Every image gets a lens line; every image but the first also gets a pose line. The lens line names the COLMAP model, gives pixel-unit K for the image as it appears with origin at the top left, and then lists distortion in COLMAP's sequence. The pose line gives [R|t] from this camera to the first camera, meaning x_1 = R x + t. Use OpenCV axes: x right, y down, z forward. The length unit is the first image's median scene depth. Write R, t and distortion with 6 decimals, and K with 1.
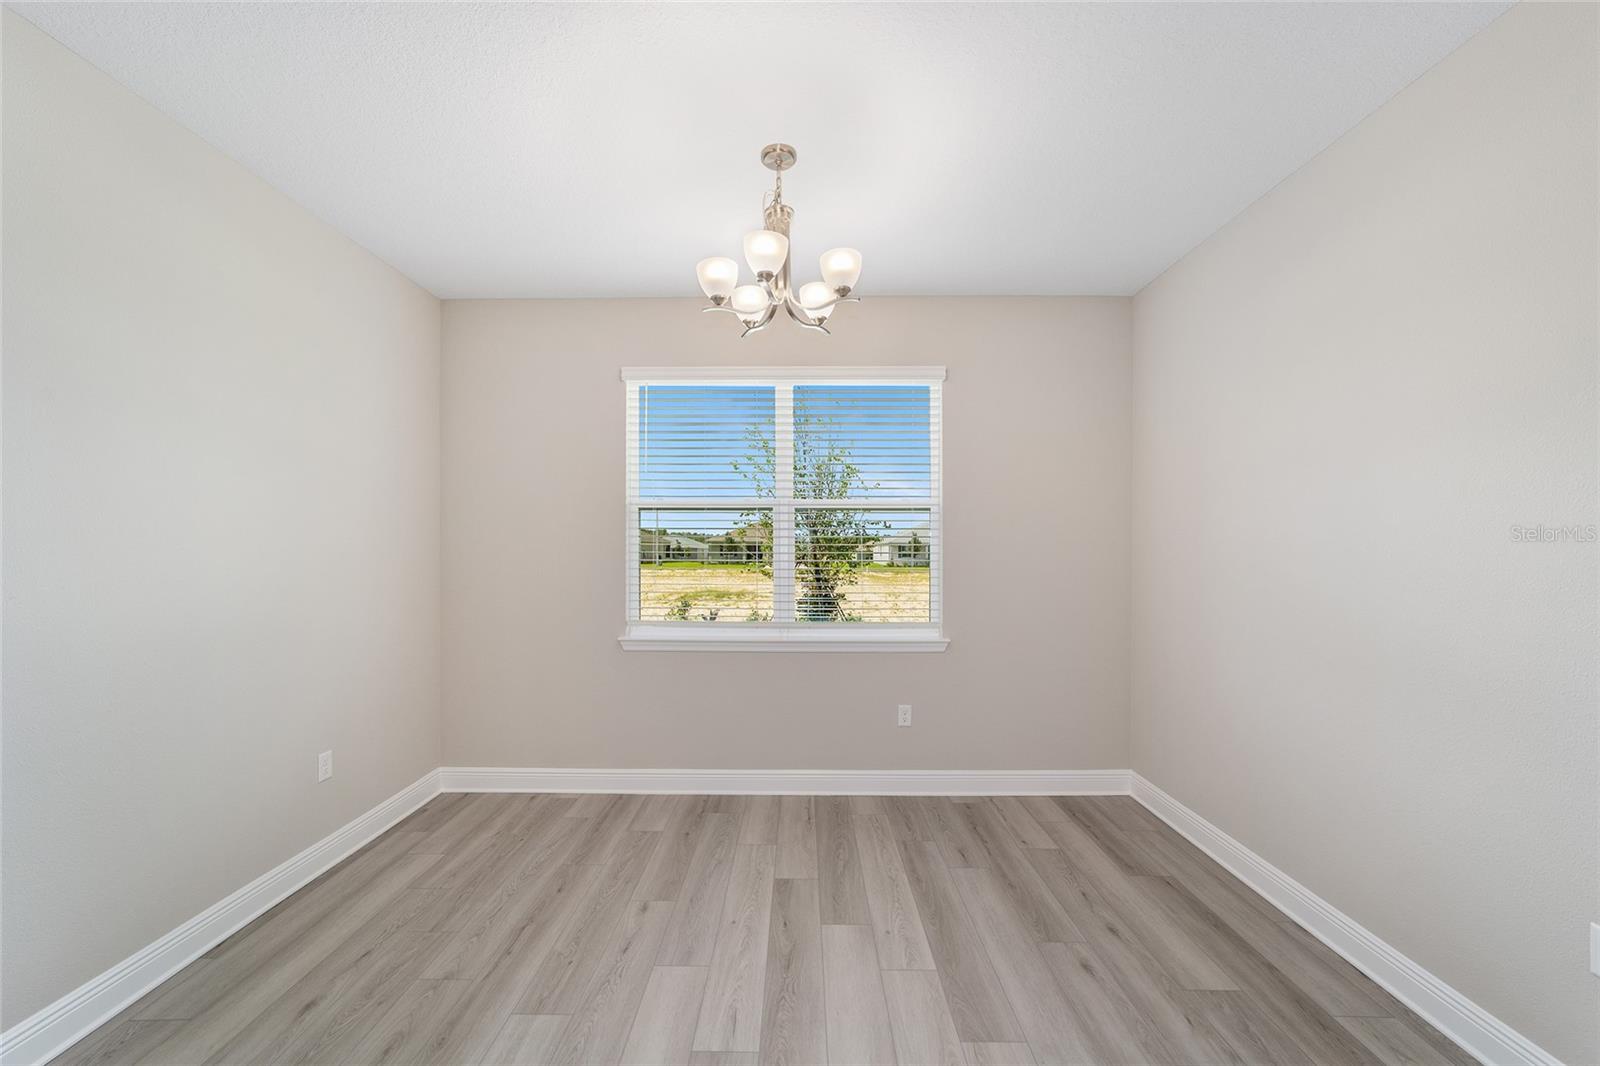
lens RADIAL K [[614.7, 0, 797.4], [0, 614.7, 542.4], [0, 0, 1]] dist [-0.007912, 0.004085]
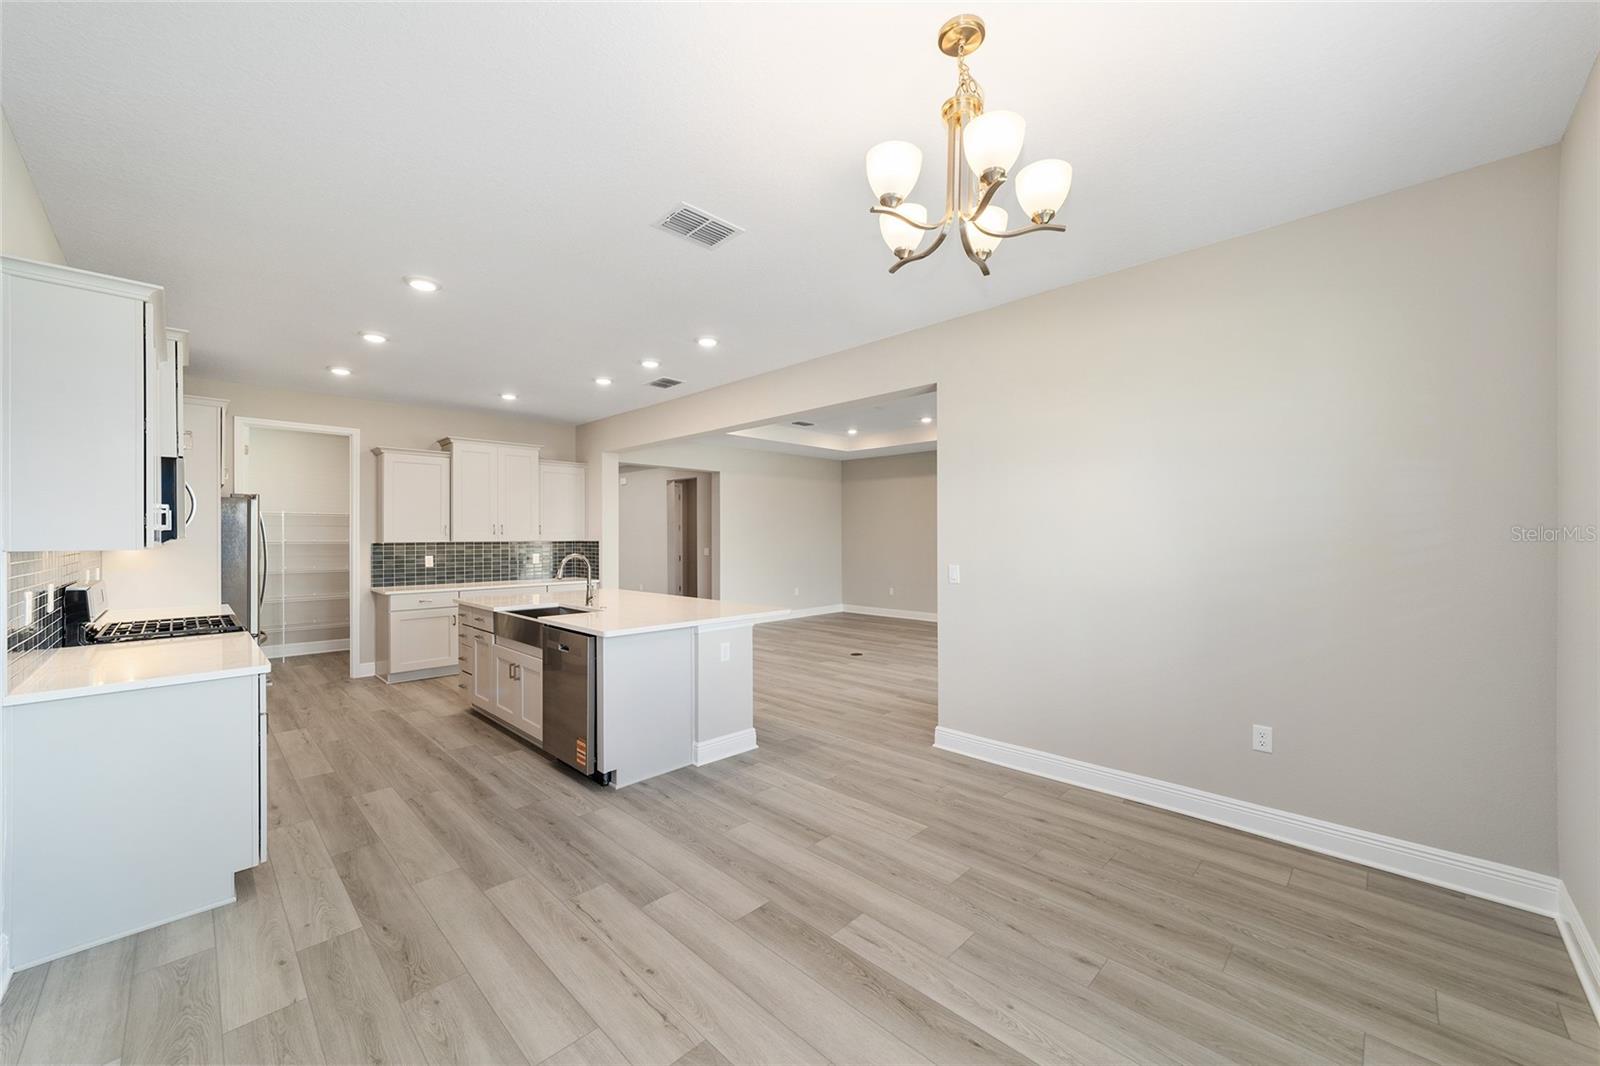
lens RADIAL K [[614.7, 0, 800.8], [0, 614.7, 543.0], [0, 0, 1]] dist [-0.007912, 0.004085]
pose [[-0.696813, 0.008204, -0.717205, 0.511320], [0.011799, 0.999930, -0.000026, 0.010753], [0.717155, -0.008481, -0.696862, 1.072049]]
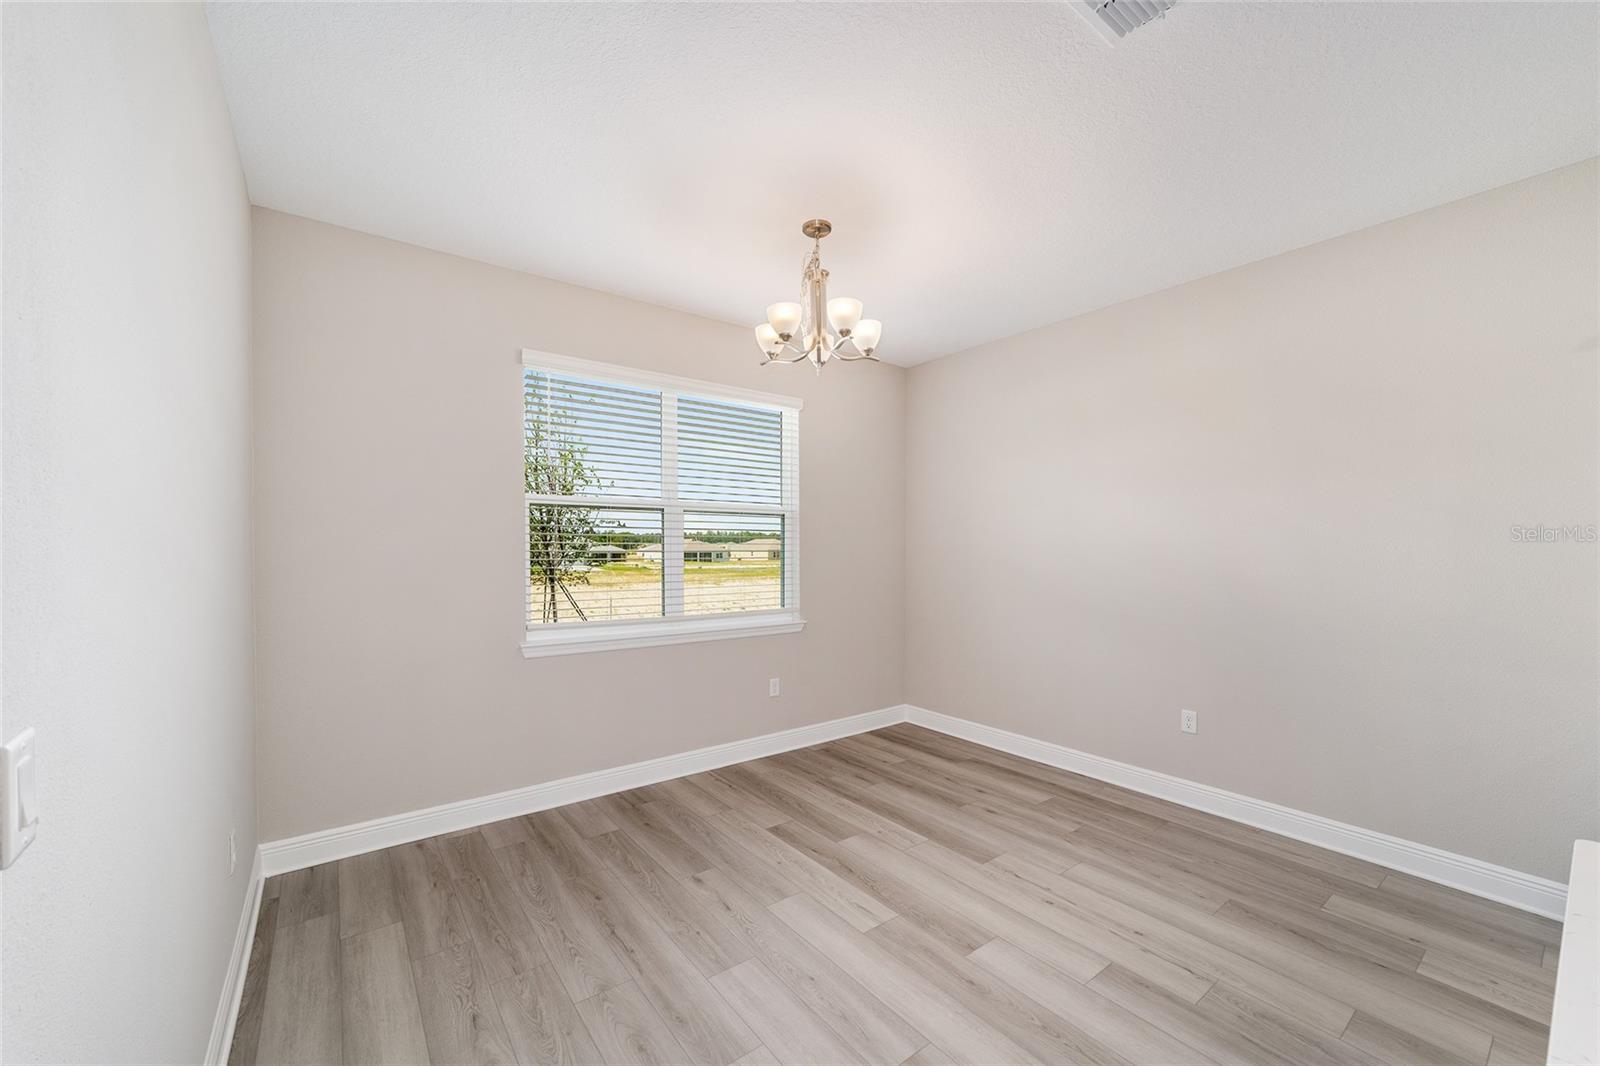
lens RADIAL K [[614.7, 0, 802.3], [0, 614.7, 548.0], [0, 0, 1]] dist [-0.007912, 0.004085]
pose [[0.792533, 0.000201, 0.609829, -0.623799], [-0.007871, 0.999920, 0.009899, -0.001556], [-0.609778, -0.012645, 0.792471, 0.030612]]
